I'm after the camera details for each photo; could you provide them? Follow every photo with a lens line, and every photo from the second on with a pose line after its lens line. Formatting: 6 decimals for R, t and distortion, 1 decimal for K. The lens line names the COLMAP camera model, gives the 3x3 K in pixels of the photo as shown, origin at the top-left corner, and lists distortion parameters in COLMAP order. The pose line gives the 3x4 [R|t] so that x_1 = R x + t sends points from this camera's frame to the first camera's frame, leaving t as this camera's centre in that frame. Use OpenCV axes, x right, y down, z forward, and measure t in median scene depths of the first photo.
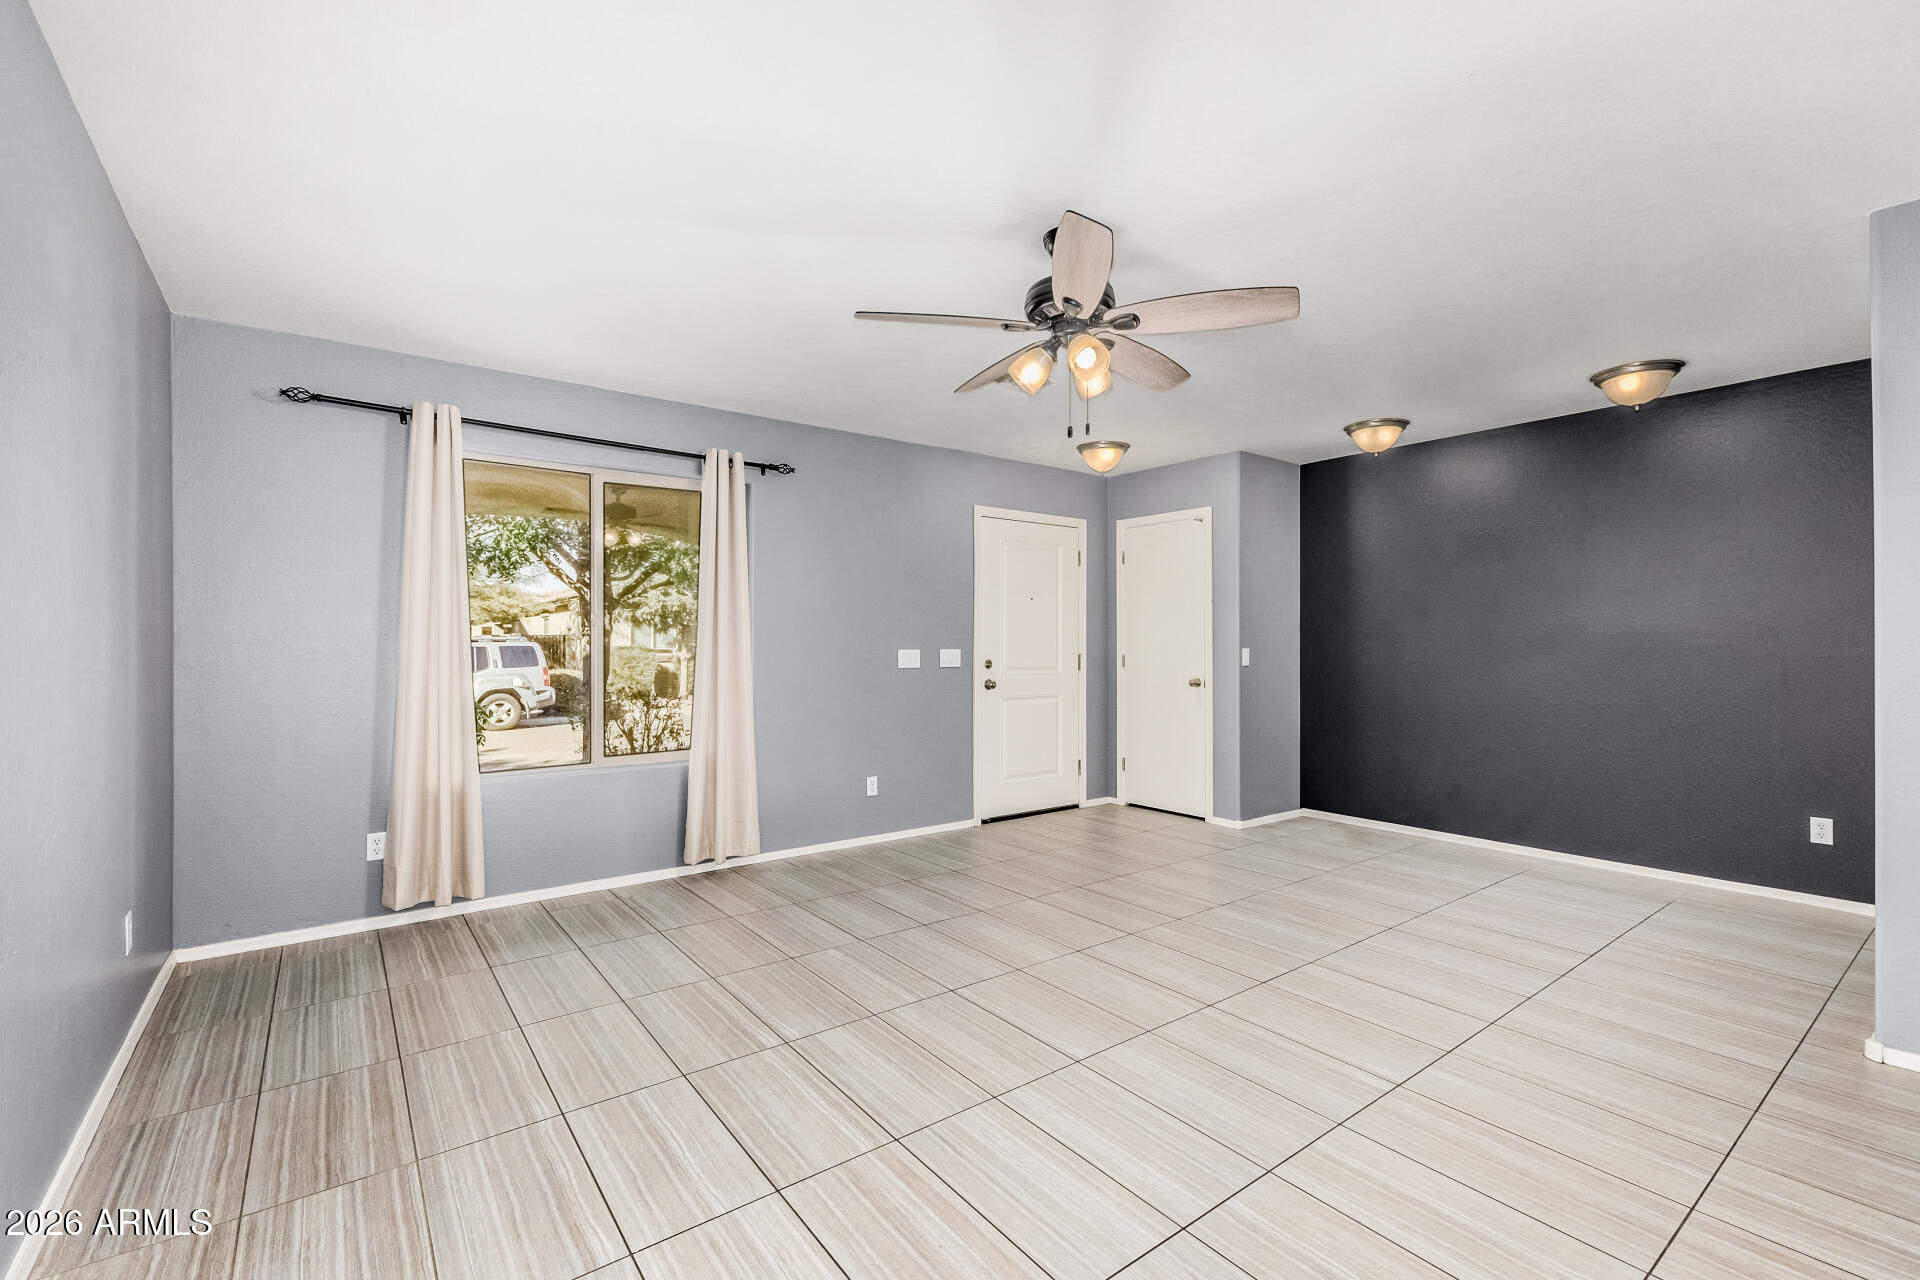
lens RADIAL K [[834.7, 0, 960.0], [0, 834.7, 640.0], [0, 0, 1]] dist [-0.023306, -0.000010]
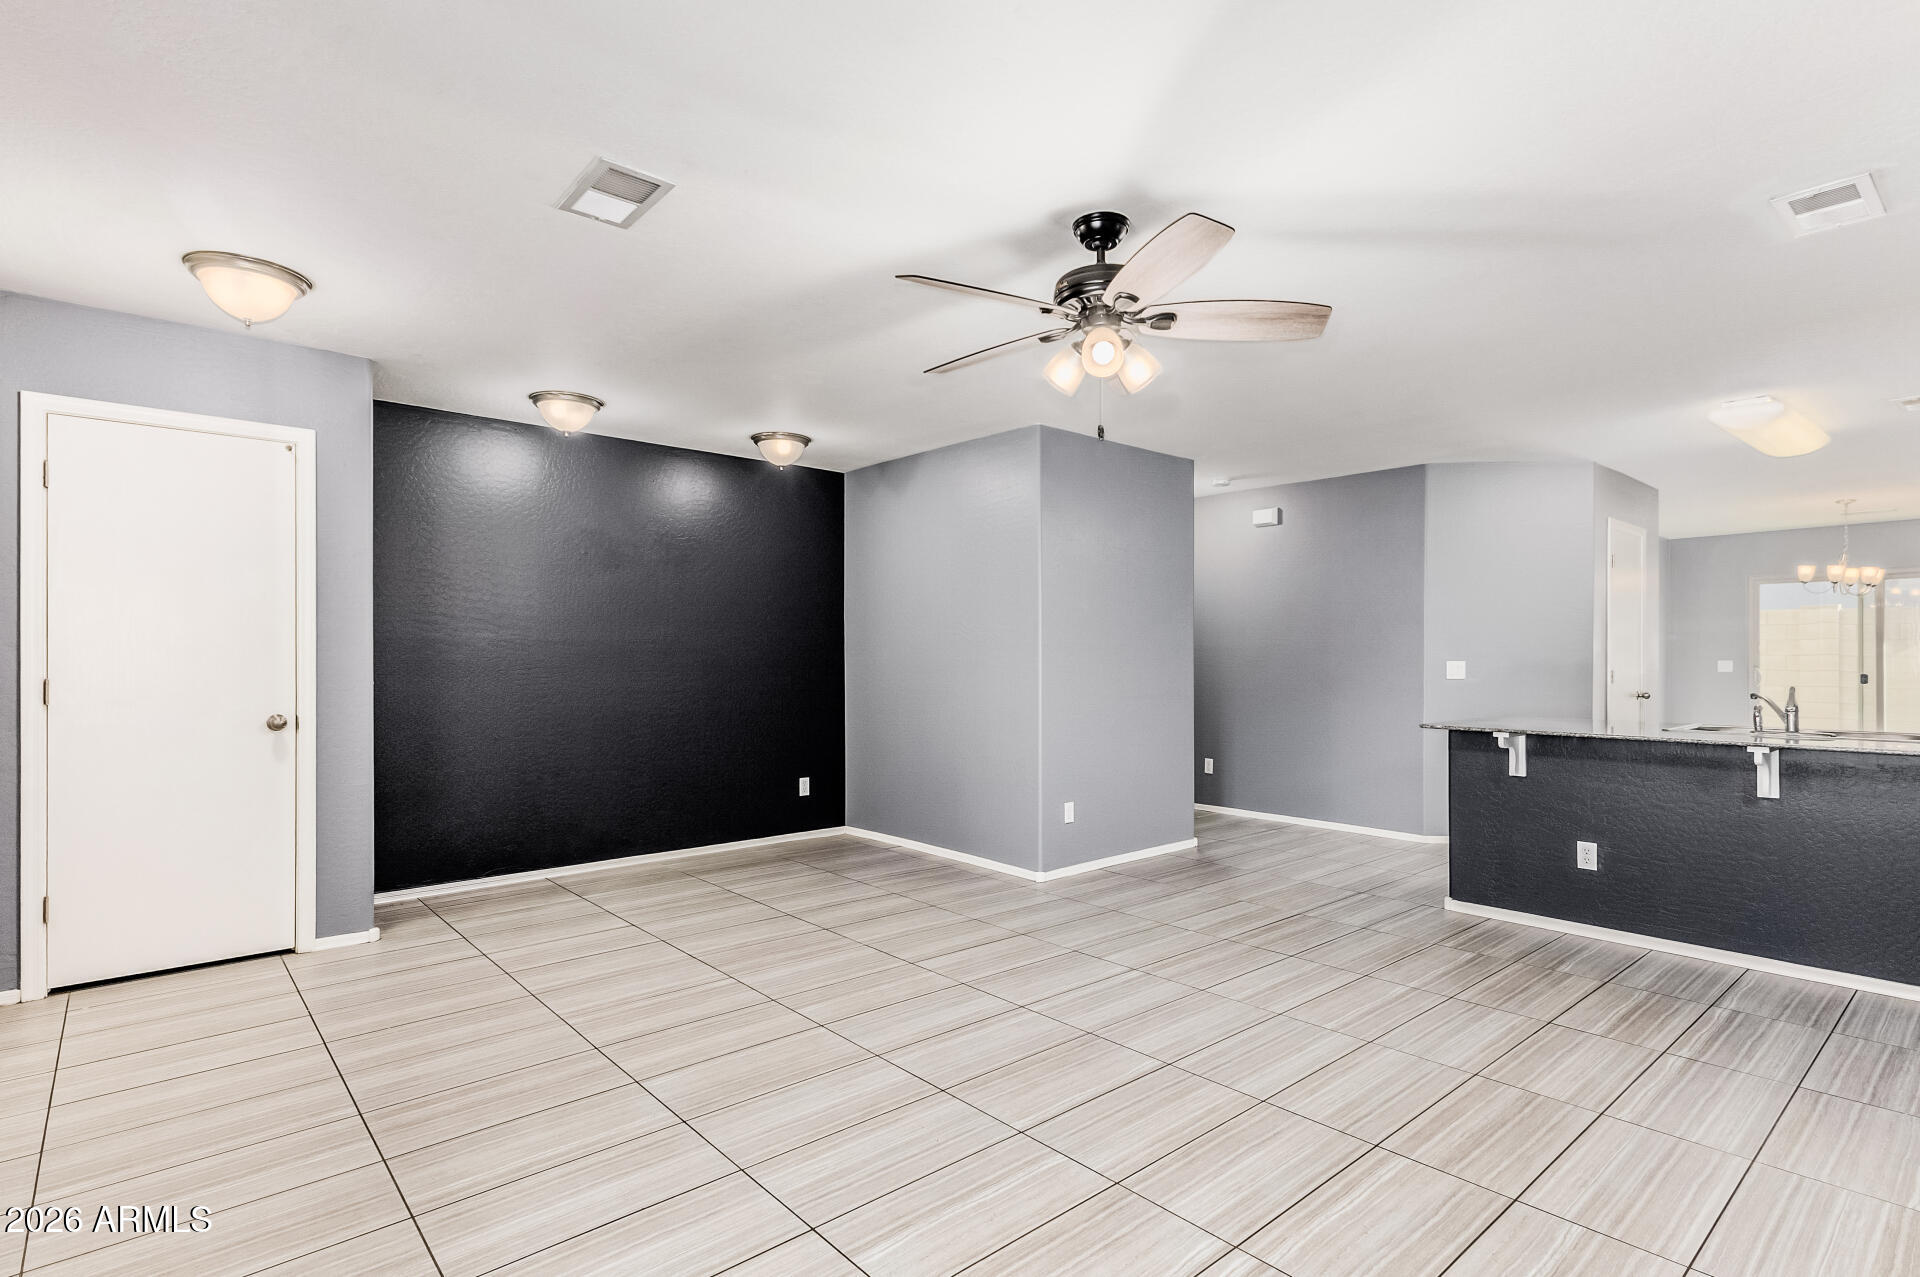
lens RADIAL K [[939.6, 0, 960.0], [0, 939.6, 638.5], [0, 0, 1]] dist [-0.014974, 0.000548]
pose [[-0.067283, 0.017146, 0.997587, -0.530336], [0.001920, 0.999853, -0.017055, 0.000484], [-0.997732, 0.000768, -0.067306, 0.704664]]
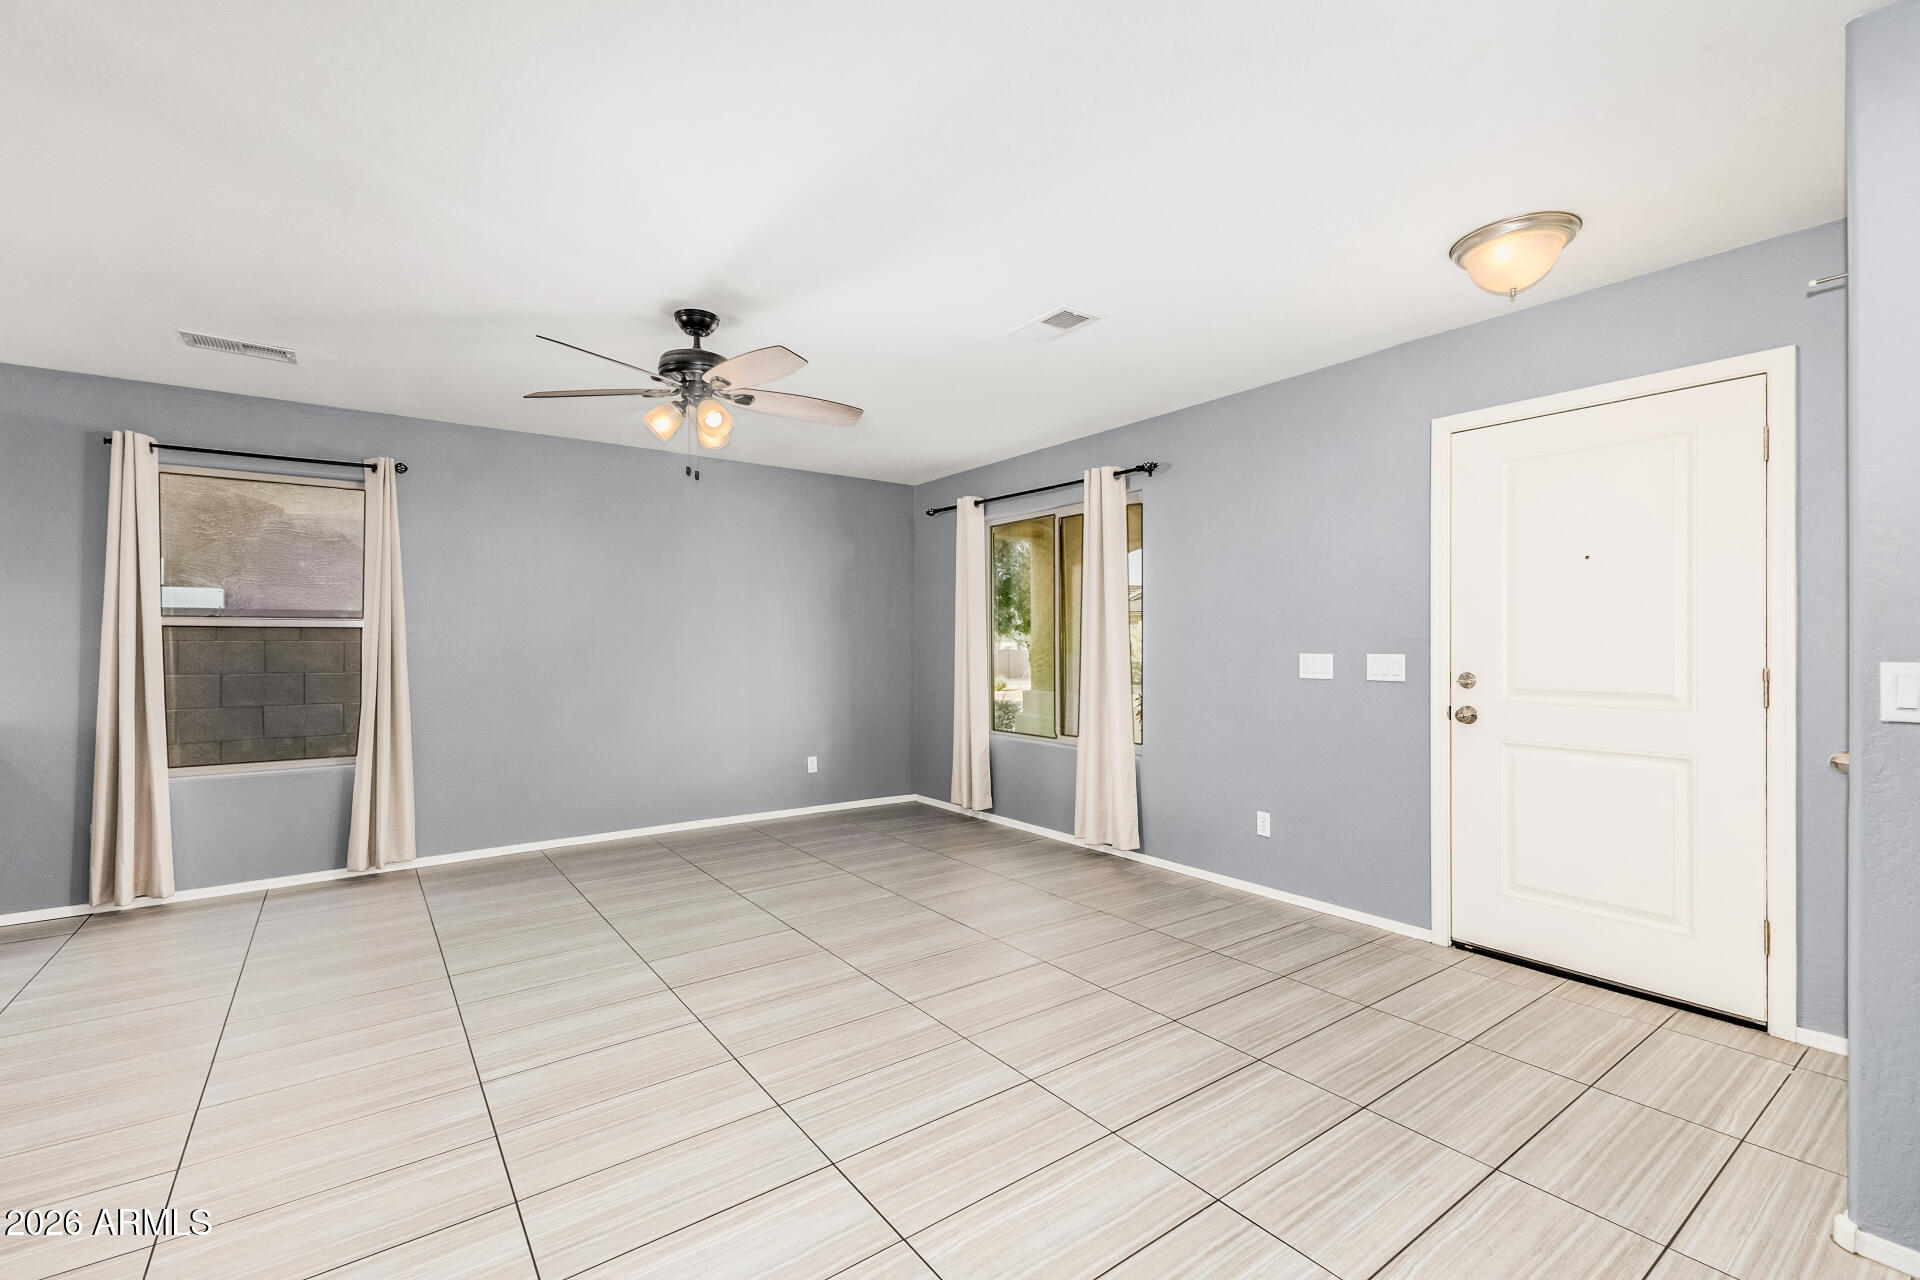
lens RADIAL K [[834.7, 0, 960.0], [0, 834.7, 640.0], [0, 0, 1]] dist [-0.023306, -0.000010]
pose [[-0.015687, -0.008300, -0.999843, 0.755422], [-0.005114, 0.999953, -0.008220, 0.008561], [0.999864, 0.004984, -0.015728, 0.789811]]
